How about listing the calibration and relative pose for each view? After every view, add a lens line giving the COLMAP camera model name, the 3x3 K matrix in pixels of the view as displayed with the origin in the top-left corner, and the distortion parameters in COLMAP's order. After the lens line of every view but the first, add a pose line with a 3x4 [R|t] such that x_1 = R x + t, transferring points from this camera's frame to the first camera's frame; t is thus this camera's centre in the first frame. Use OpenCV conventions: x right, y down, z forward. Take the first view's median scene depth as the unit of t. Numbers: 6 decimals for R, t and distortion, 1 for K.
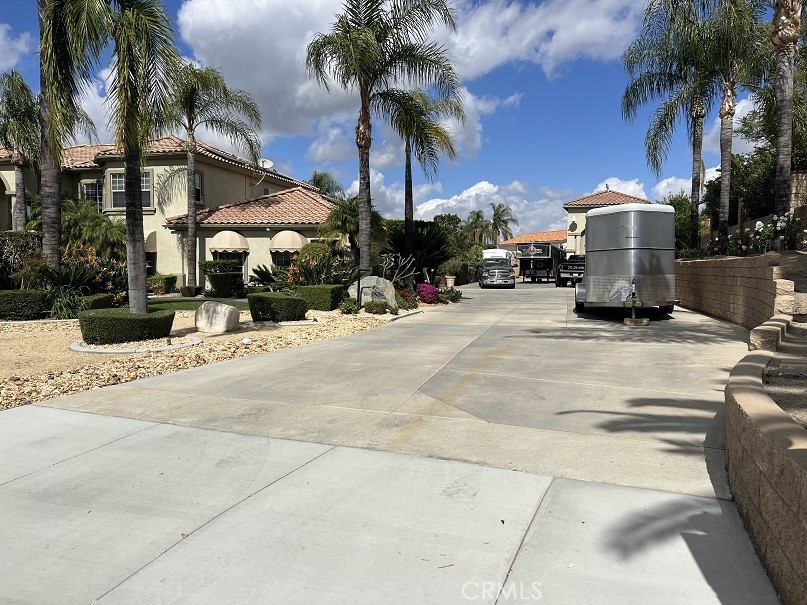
lens RADIAL K [[605.4, 0, 407.1], [0, 605.4, 301.0], [0, 0, 1]] dist [0.037774, -0.053405]
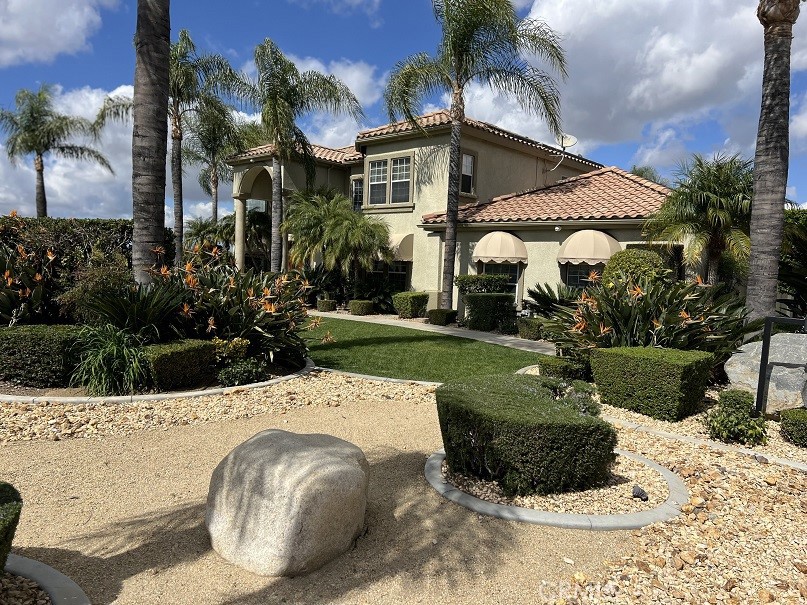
lens RADIAL K [[605.4, 0, 408.4], [0, 605.4, 308.9], [0, 0, 1]] dist [0.037774, -0.053405]
pose [[0.881703, 0.057172, -0.468327, -0.062456], [-0.059326, 0.998187, 0.010164, -0.030655], [0.468059, 0.018822, 0.883497, 0.361635]]
